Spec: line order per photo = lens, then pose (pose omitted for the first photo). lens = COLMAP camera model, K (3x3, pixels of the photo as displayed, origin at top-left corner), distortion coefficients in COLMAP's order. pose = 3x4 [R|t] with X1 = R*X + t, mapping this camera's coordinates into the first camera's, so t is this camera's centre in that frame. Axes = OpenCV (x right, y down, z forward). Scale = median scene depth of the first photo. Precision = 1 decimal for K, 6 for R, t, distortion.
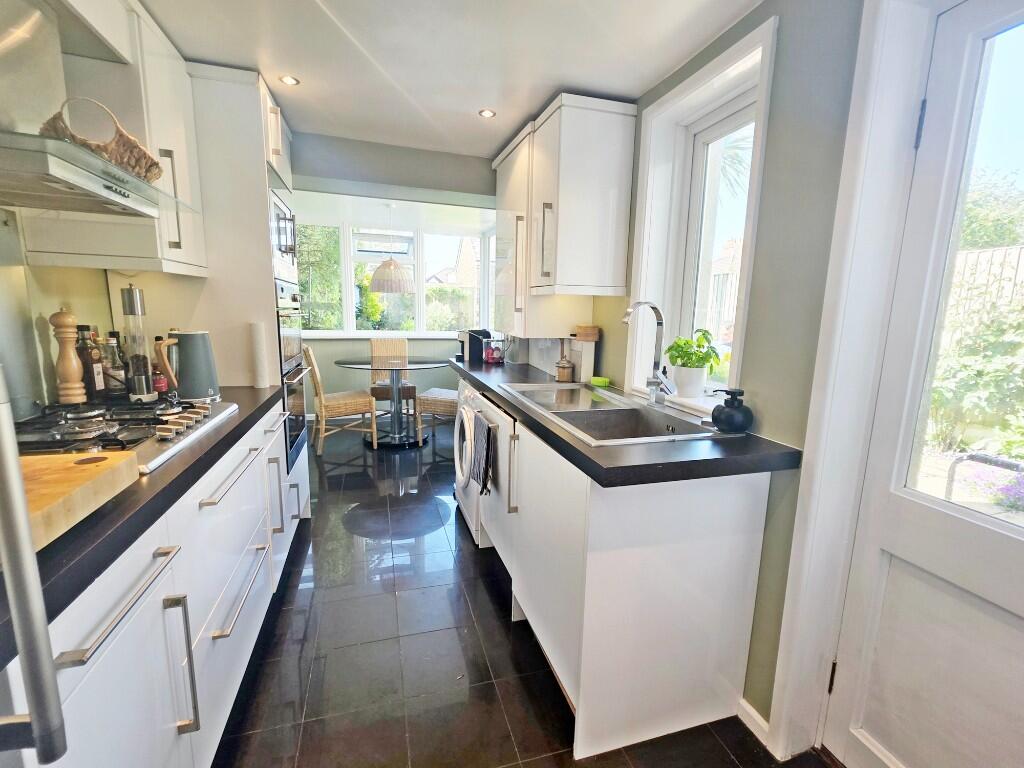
lens RADIAL K [[444.2, 0, 513.4], [0, 444.2, 389.8], [0, 0, 1]] dist [-0.006952, 0.000428]
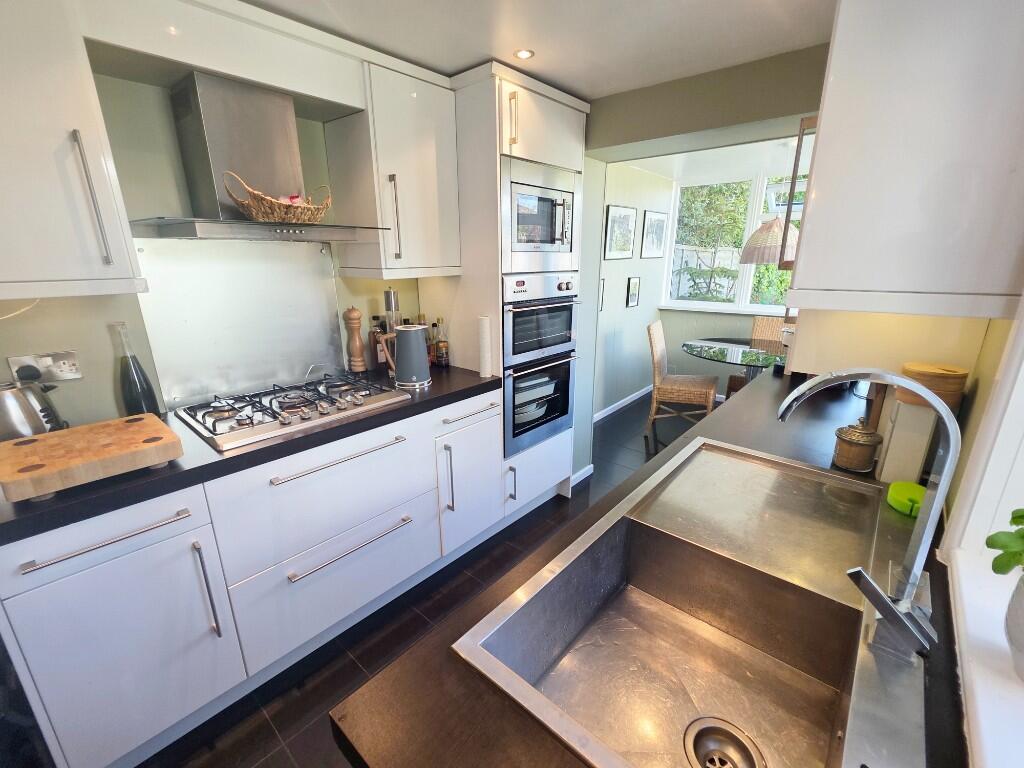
lens RADIAL K [[444.2, 0, 513.4], [0, 444.2, 389.8], [0, 0, 1]] dist [-0.006952, 0.000428]
pose [[0.527135, 0.215421, -0.822023, 0.456702], [-0.127960, 0.976427, 0.173828, -0.214205], [0.840092, 0.013556, 0.542275, 0.595902]]
